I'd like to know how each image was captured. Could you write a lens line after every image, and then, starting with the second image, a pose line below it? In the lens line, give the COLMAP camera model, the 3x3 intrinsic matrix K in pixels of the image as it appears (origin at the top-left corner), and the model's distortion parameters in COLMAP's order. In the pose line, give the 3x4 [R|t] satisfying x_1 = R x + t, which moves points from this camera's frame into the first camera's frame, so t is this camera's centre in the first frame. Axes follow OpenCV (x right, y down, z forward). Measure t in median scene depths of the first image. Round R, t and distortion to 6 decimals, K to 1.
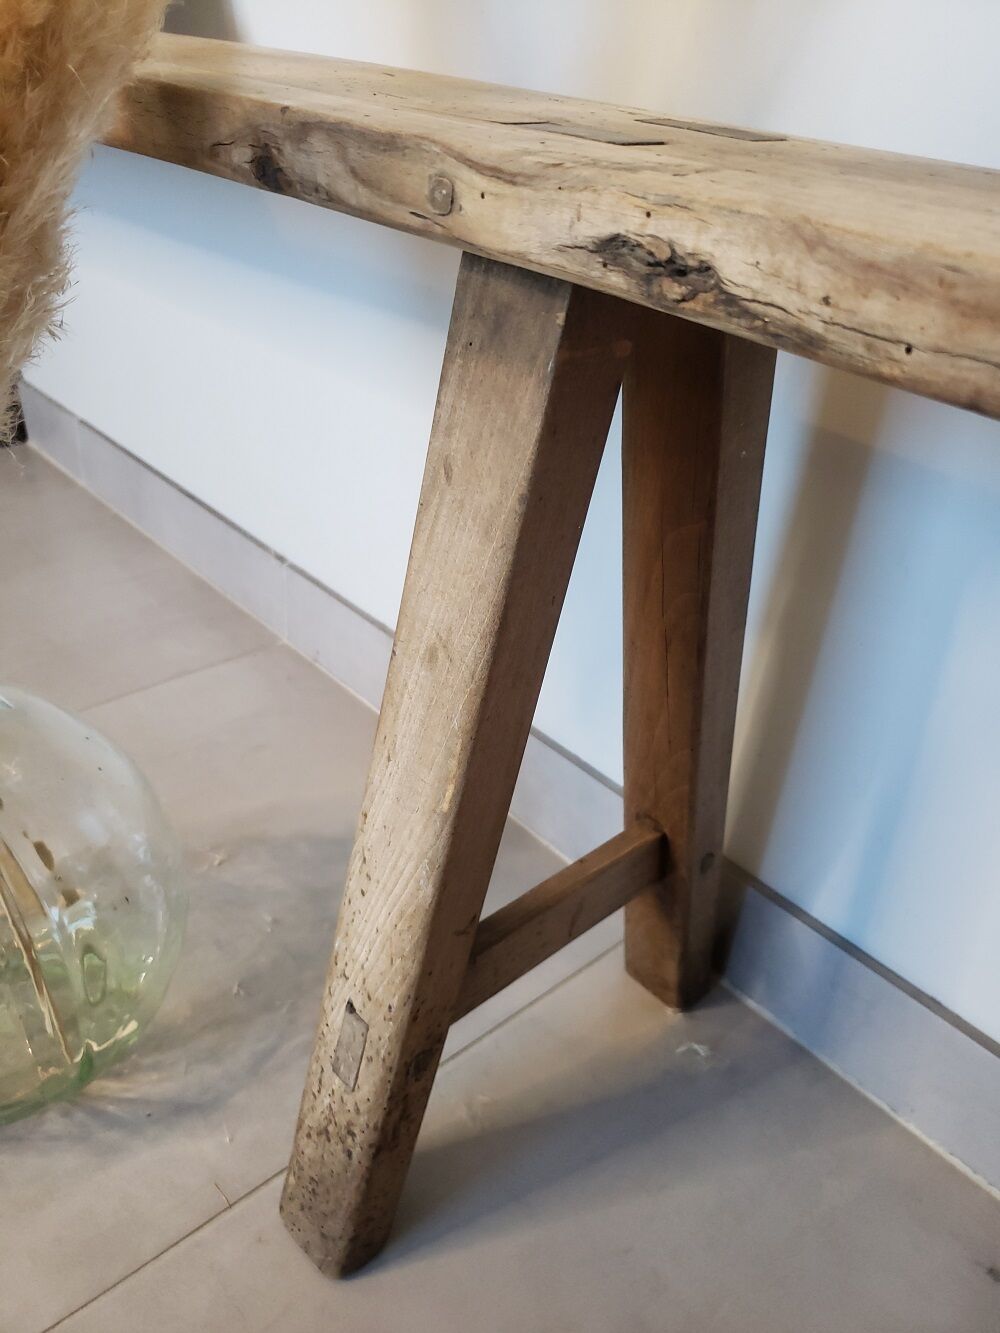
lens RADIAL K [[1060.4, 0, 504.2], [0, 1060.4, 672.4], [0, 0, 1]] dist [-0.029240, 0.014521]
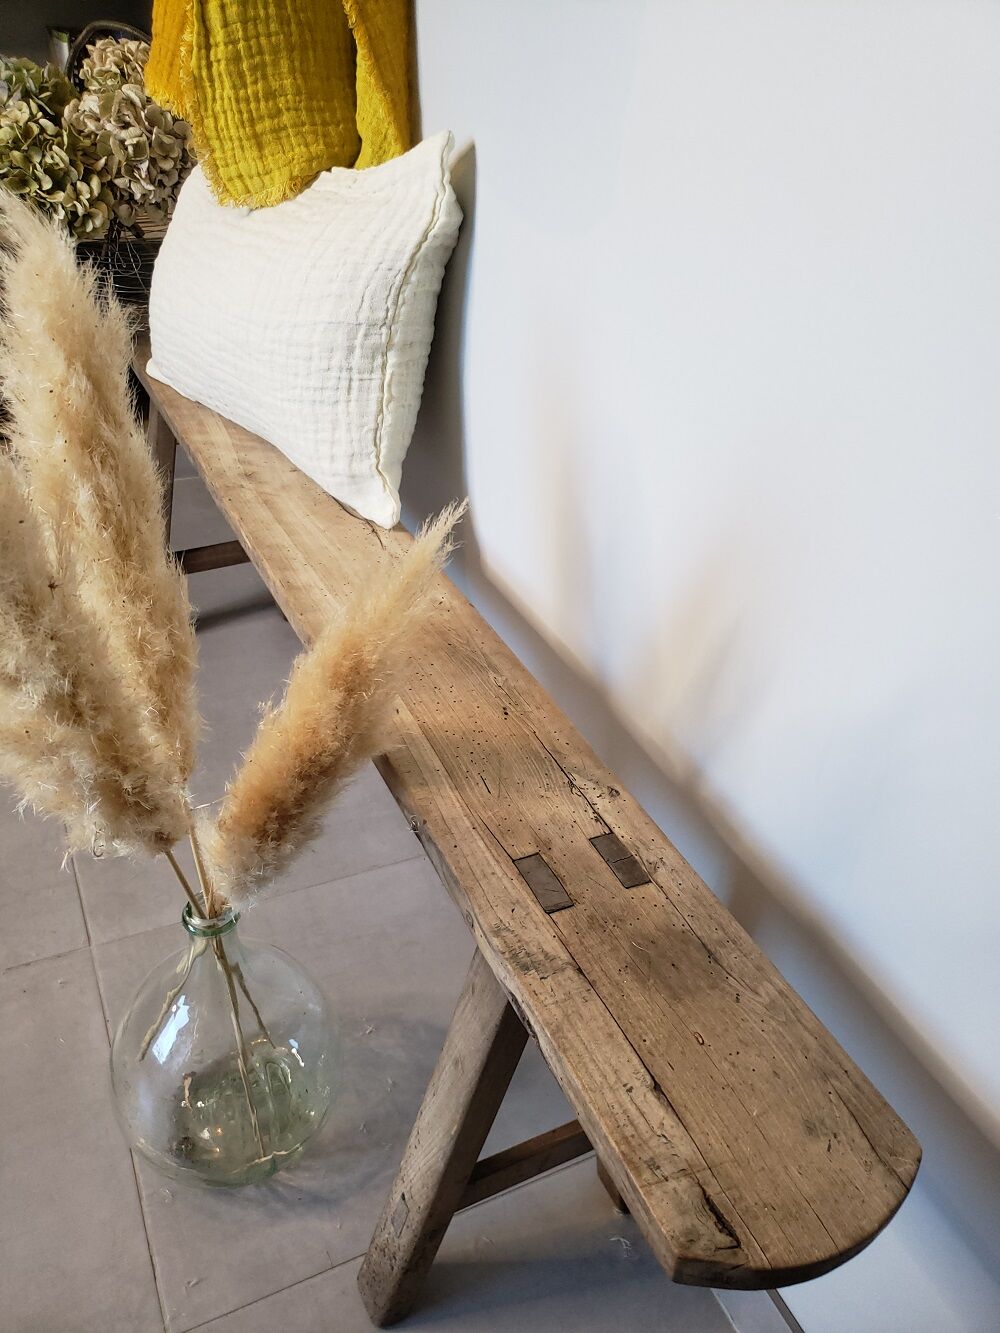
lens RADIAL K [[1060.4, 0, 498.0], [0, 1060.4, 660.1], [0, 0, 1]] dist [-0.029240, 0.014521]
pose [[0.962954, 0.162403, -0.215280, 0.242891], [-0.161126, 0.986652, 0.023591, -0.636849], [0.216238, 0.011970, 0.976267, -0.746492]]
